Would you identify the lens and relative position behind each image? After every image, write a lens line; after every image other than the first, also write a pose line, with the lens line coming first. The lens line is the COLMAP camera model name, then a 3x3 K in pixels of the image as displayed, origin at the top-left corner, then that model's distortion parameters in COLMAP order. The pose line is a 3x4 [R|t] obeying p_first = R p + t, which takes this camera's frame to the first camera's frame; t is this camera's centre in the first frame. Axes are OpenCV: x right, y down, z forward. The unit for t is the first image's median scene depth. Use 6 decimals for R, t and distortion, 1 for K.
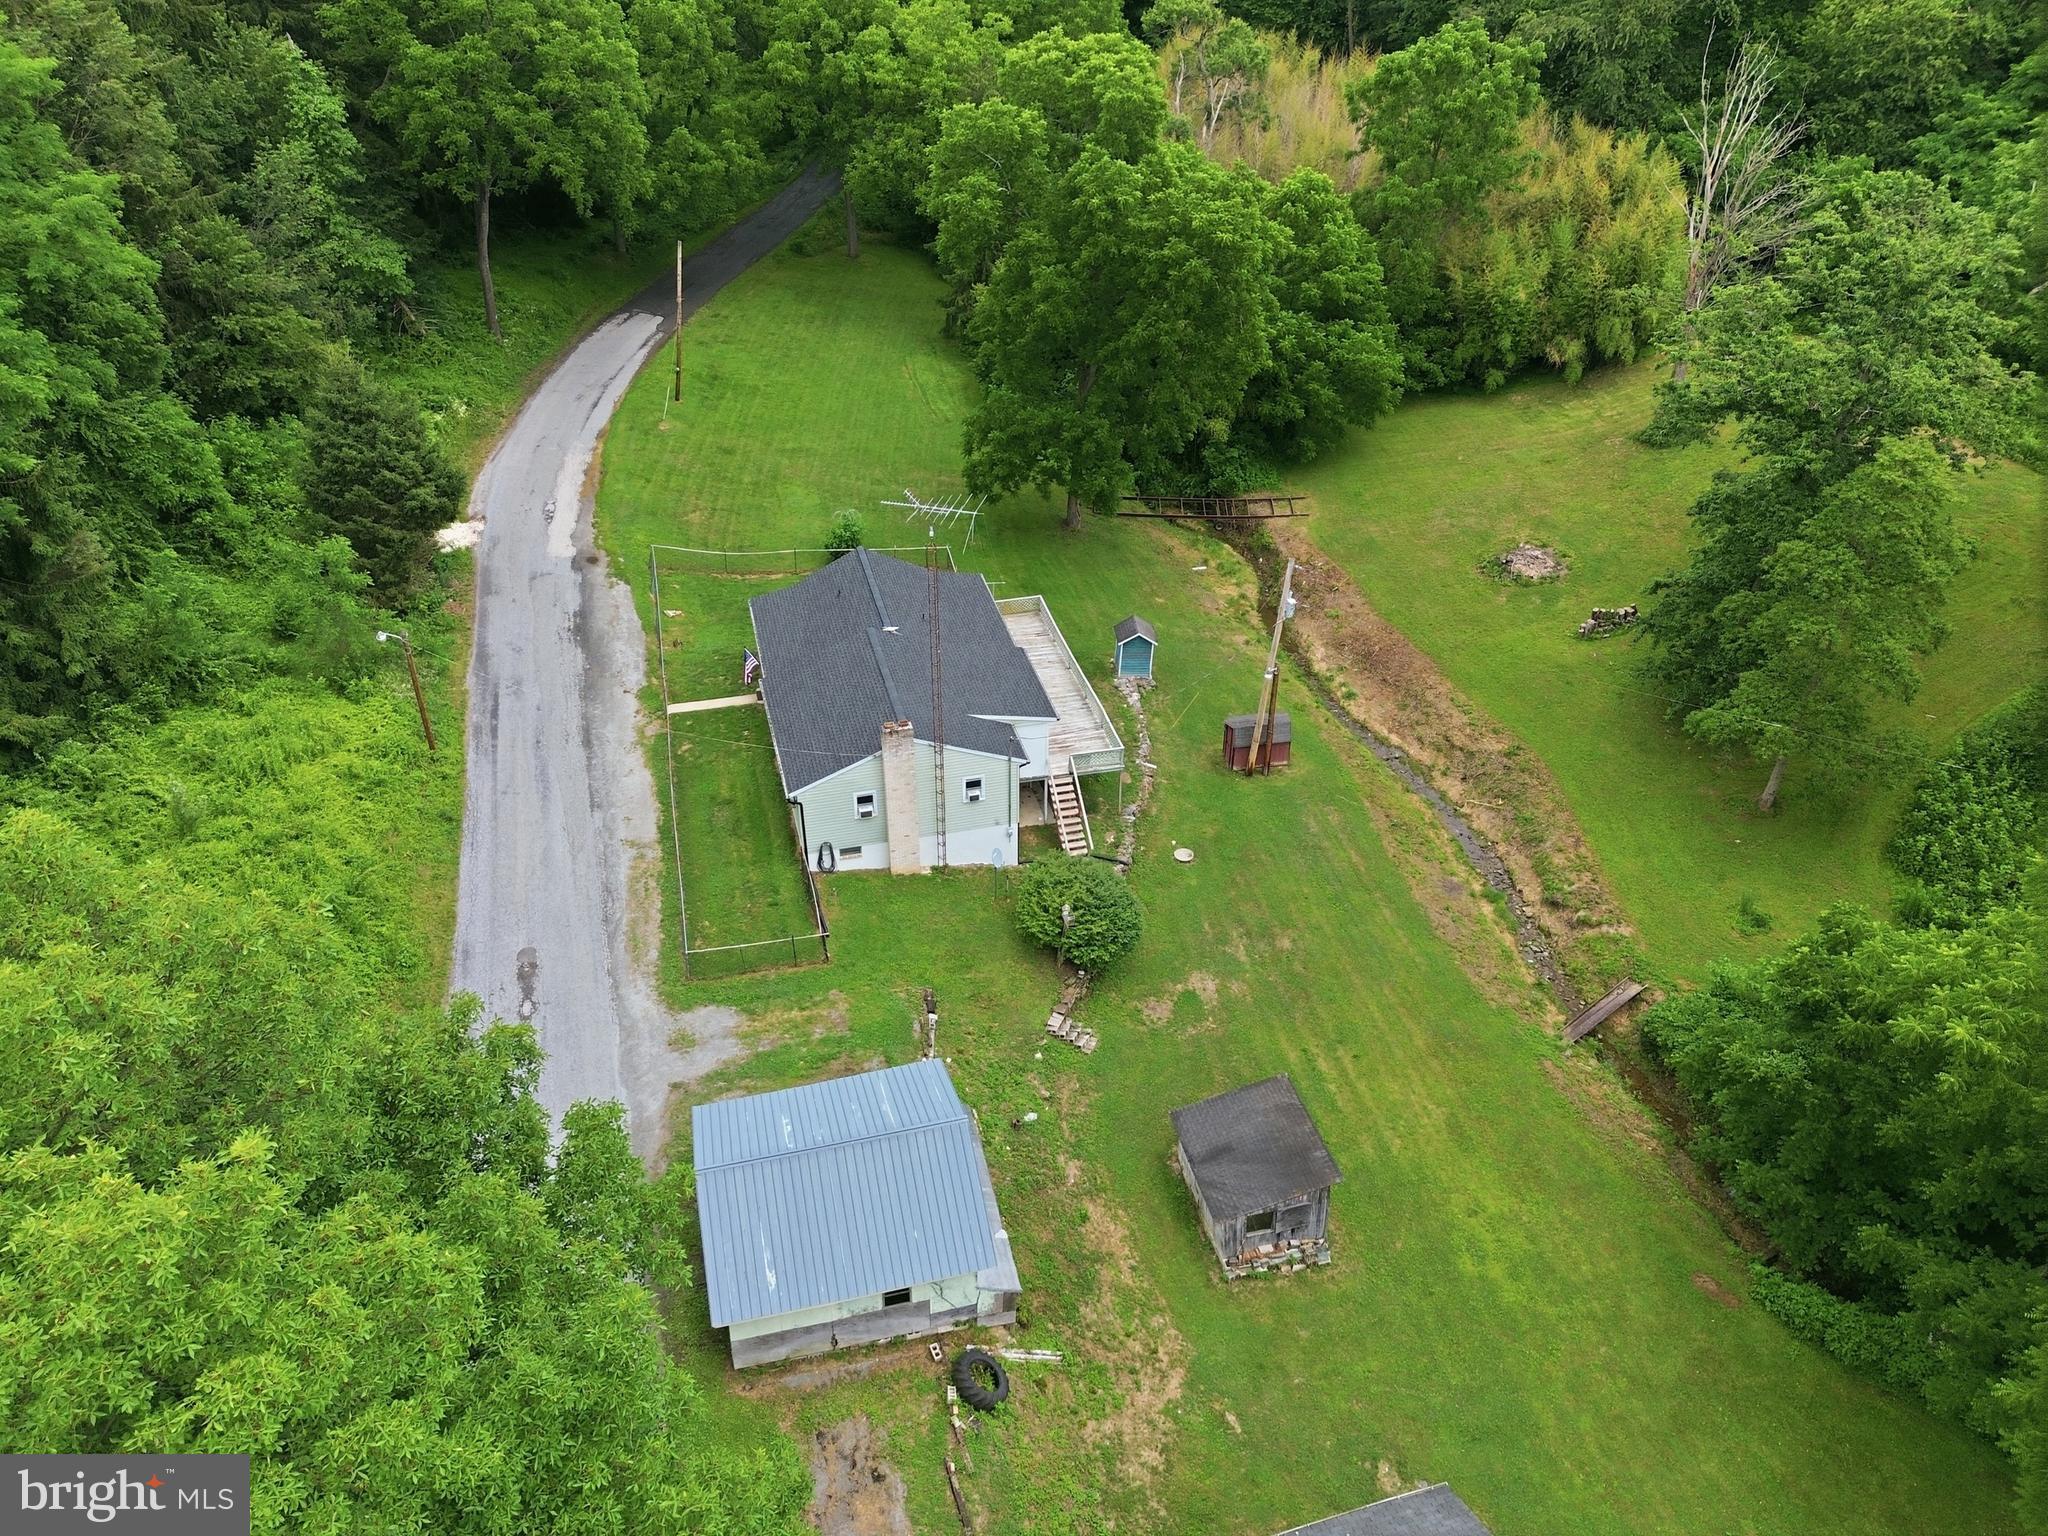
lens RADIAL K [[1448.7, 0, 1025.4], [0, 1448.7, 774.4], [0, 0, 1]] dist [0.058927, -0.048089]
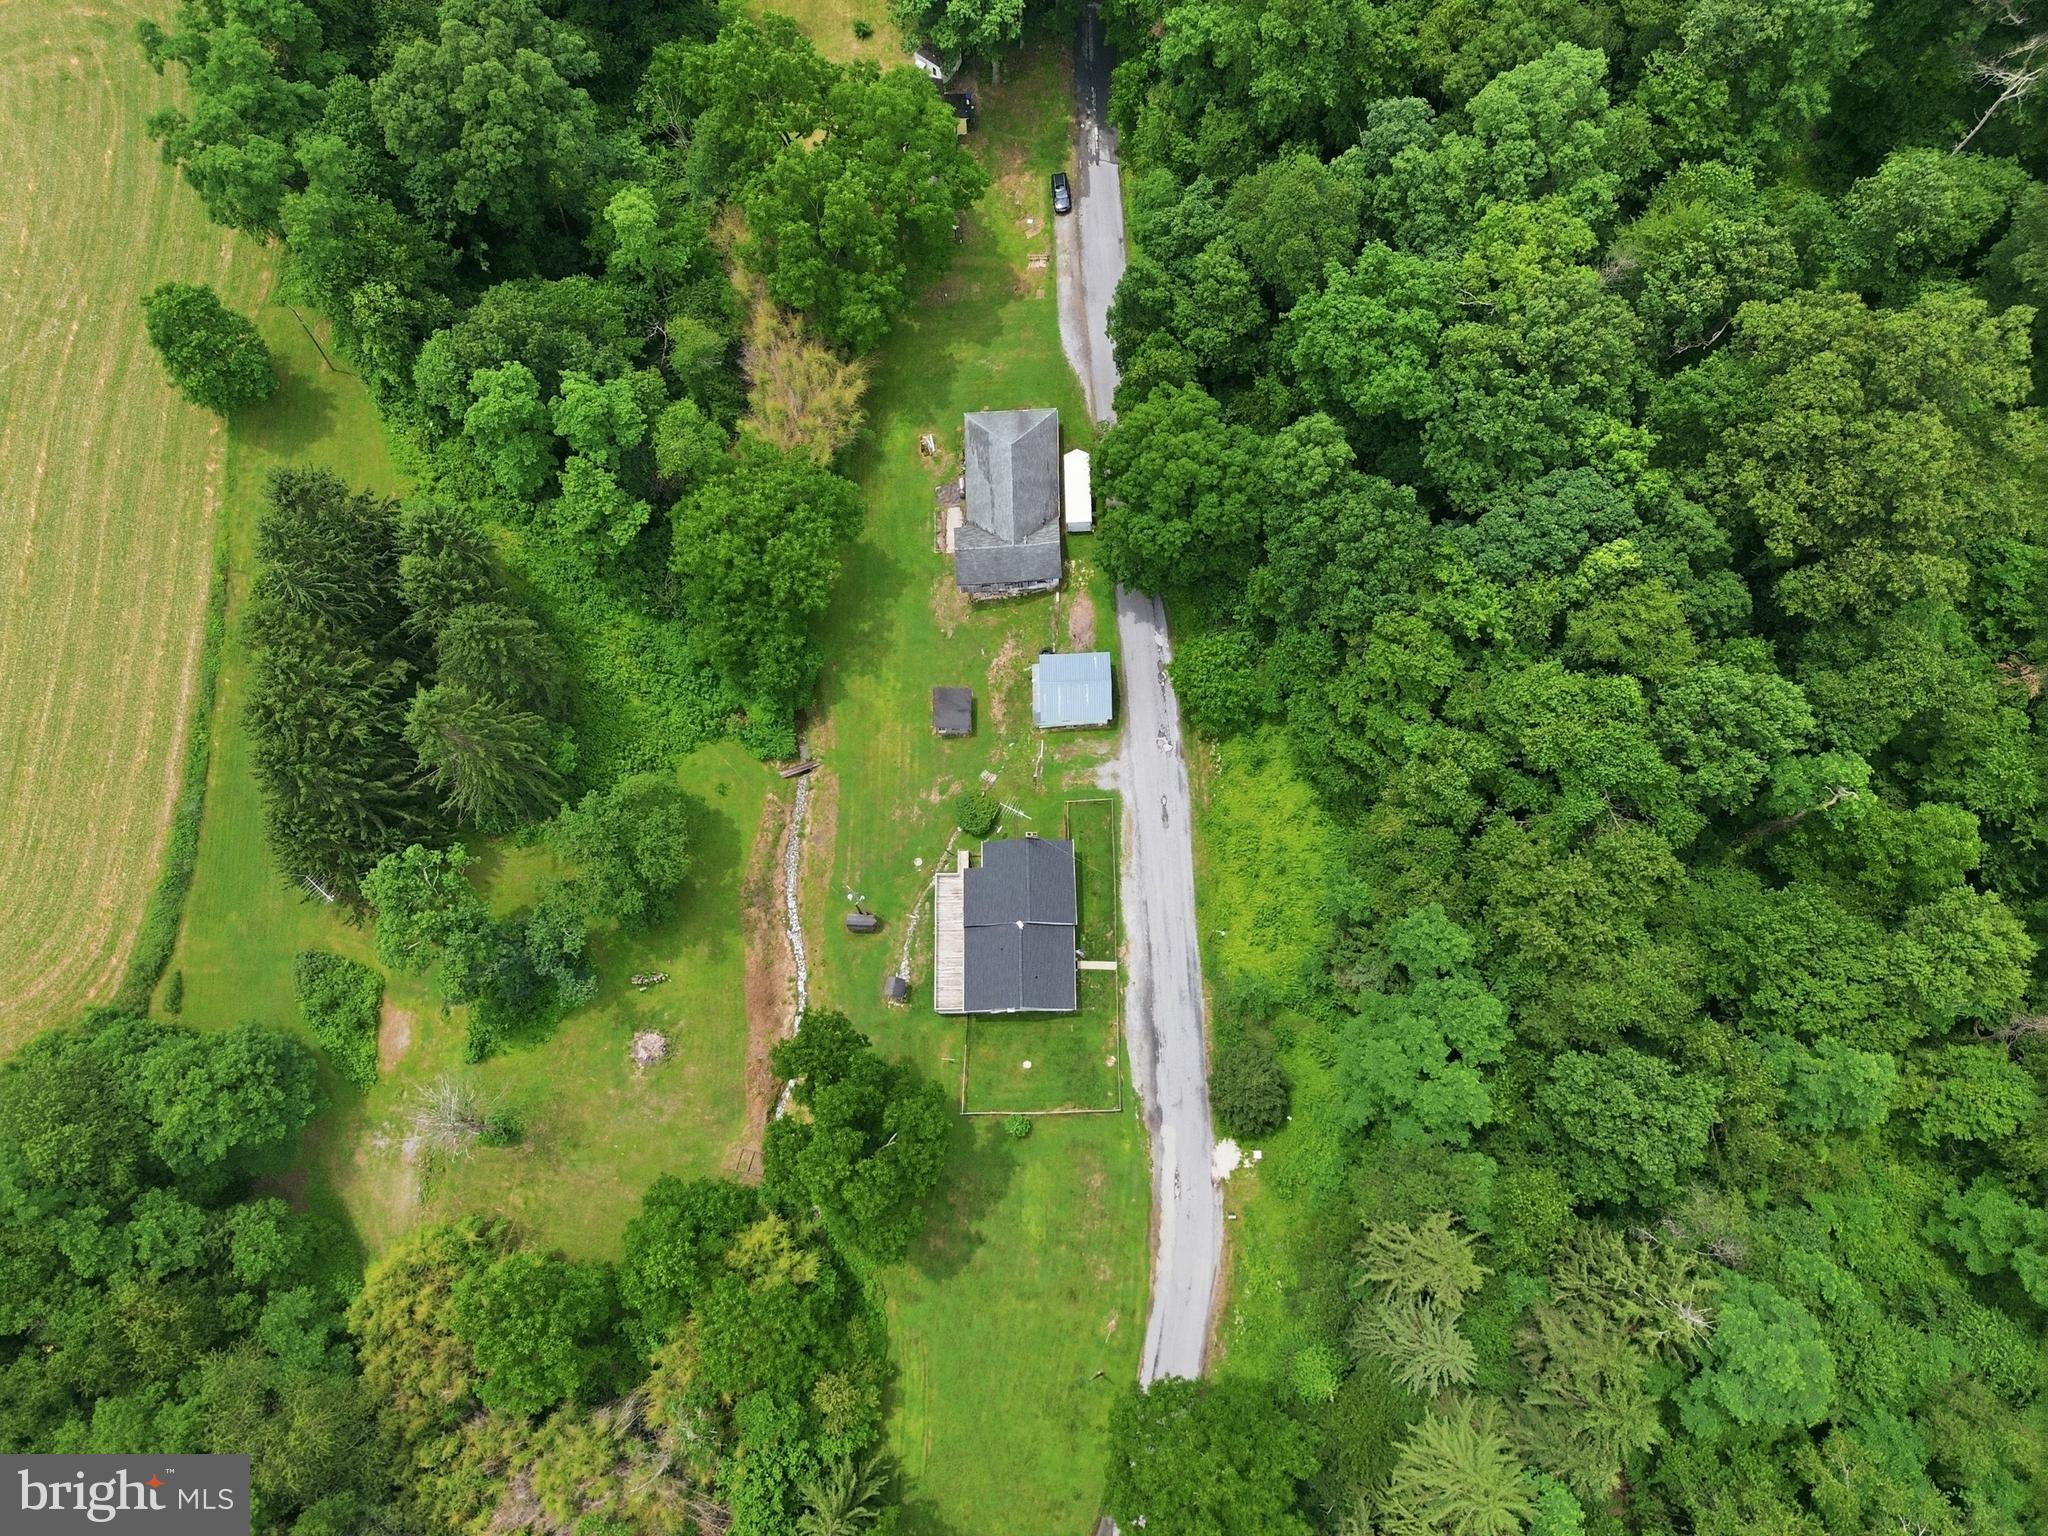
lens RADIAL K [[1452.2, 0, 1021.2], [0, 1452.2, 764.2], [0, 0, 1]] dist [0.097291, -0.116998]
pose [[-0.972354, -0.222216, 0.071744, -0.180561], [0.140819, -0.312928, 0.939280, -1.953111], [-0.186272, 0.923416, 0.335569, -0.027047]]
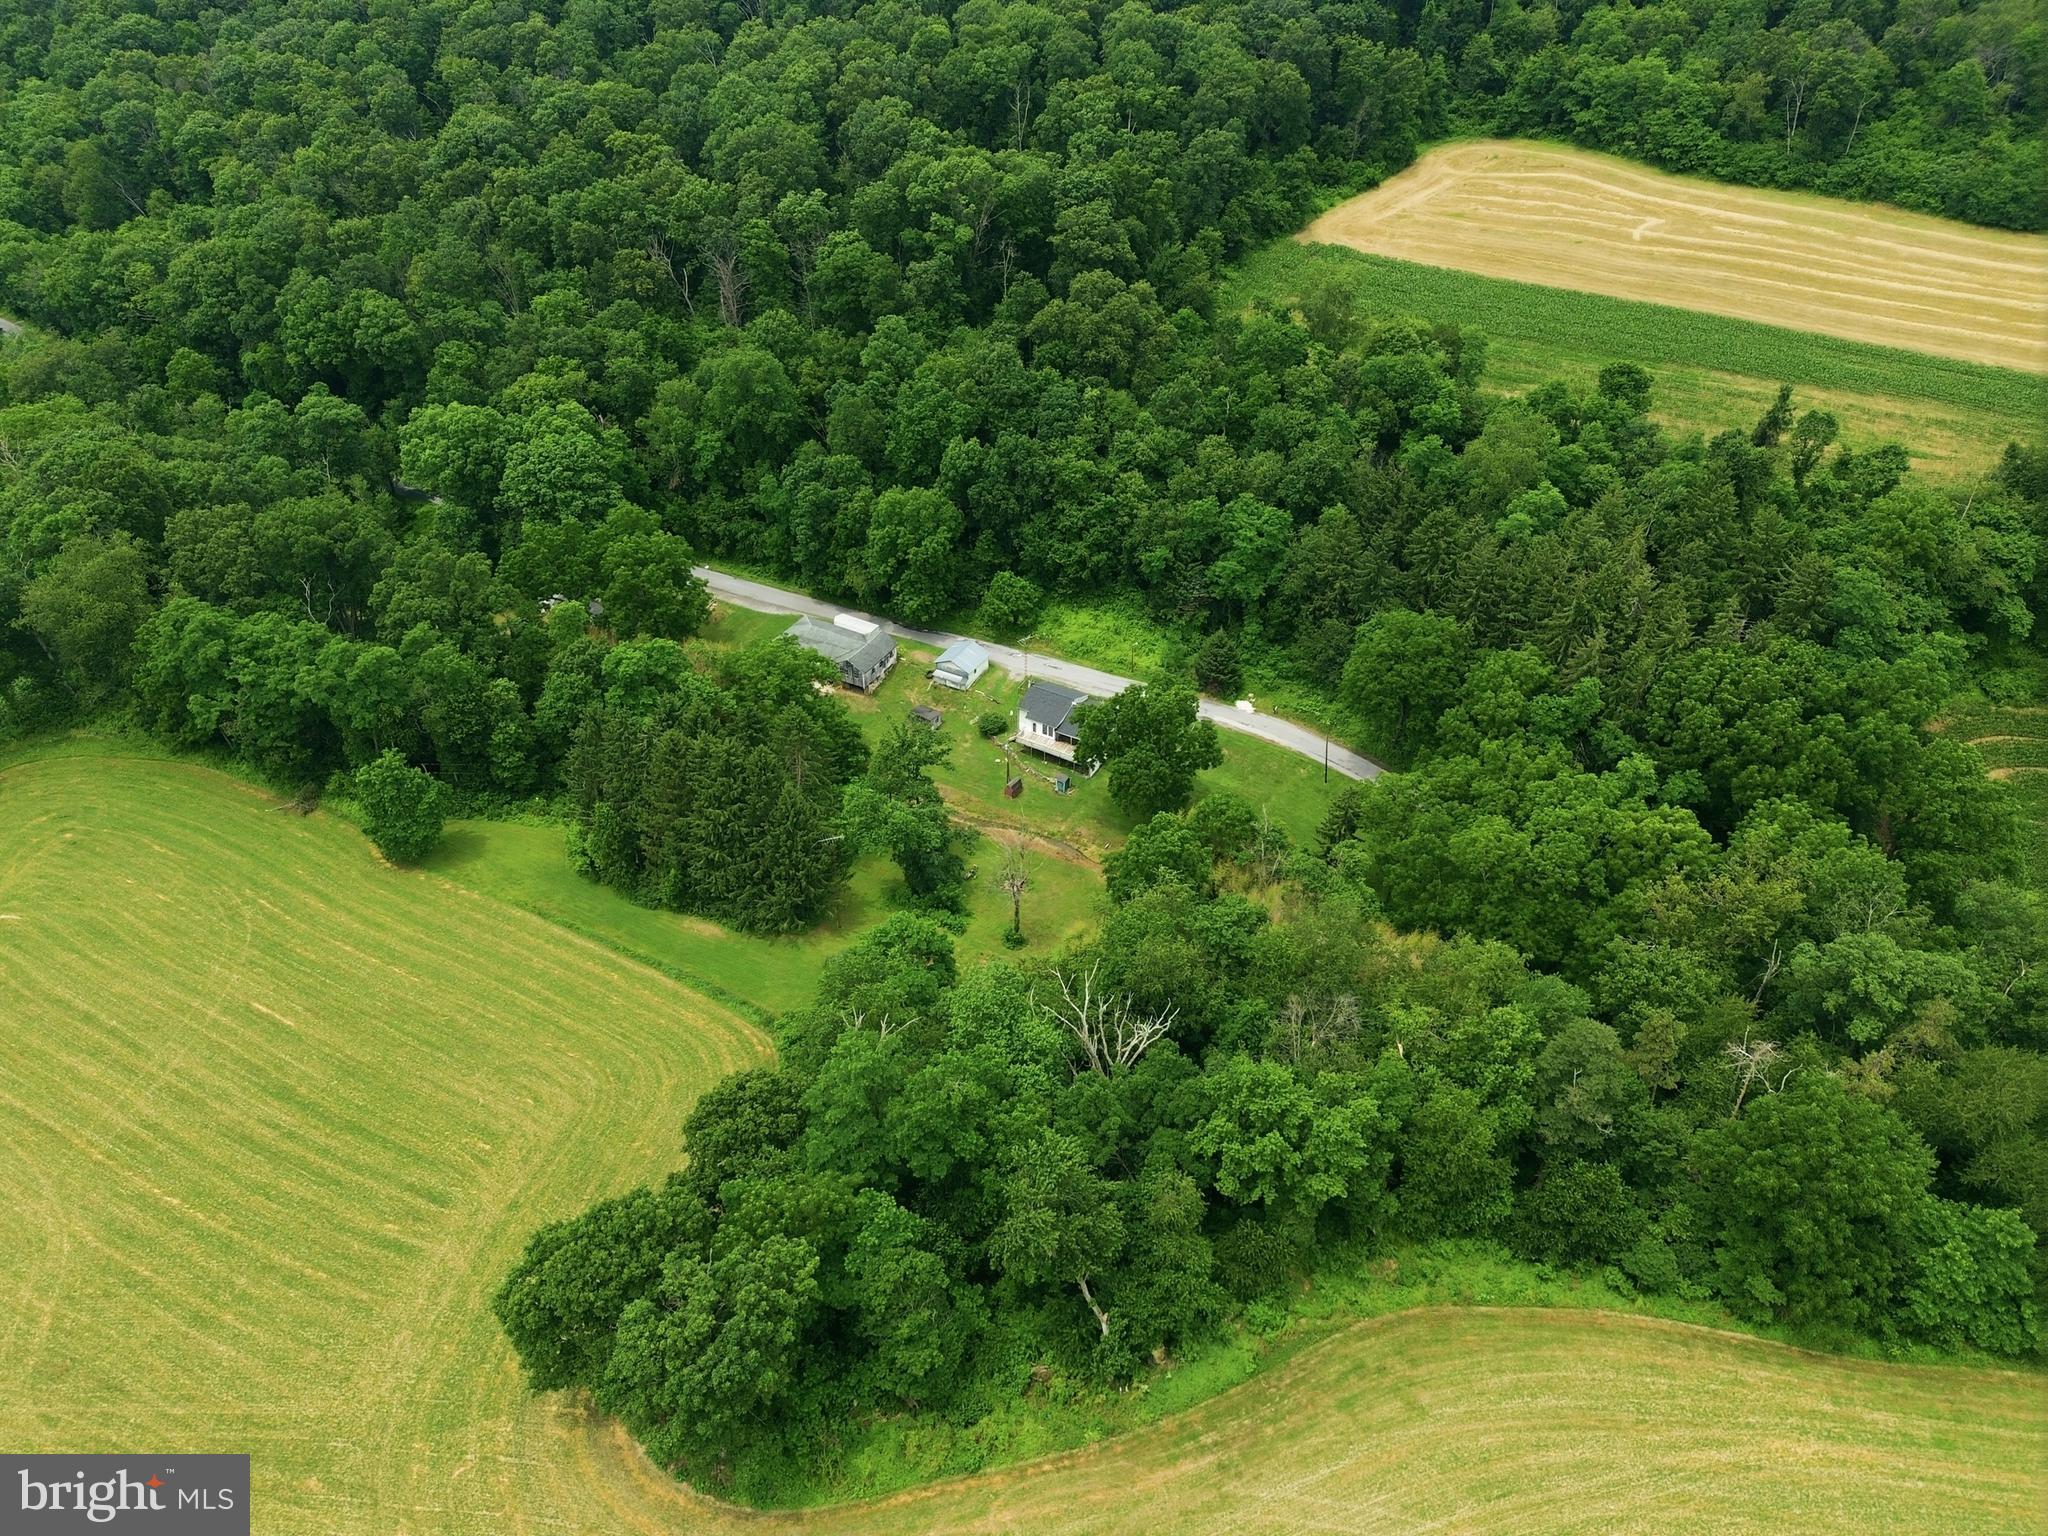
lens RADIAL K [[1448.7, 0, 1025.4], [0, 1448.7, 774.4], [0, 0, 1]] dist [0.058927, -0.048089]
pose [[-0.702054, 0.417679, -0.576771, 2.029666], [-0.419322, 0.412166, 0.808881, -2.722565], [0.575578, 0.809731, -0.114221, 1.331100]]
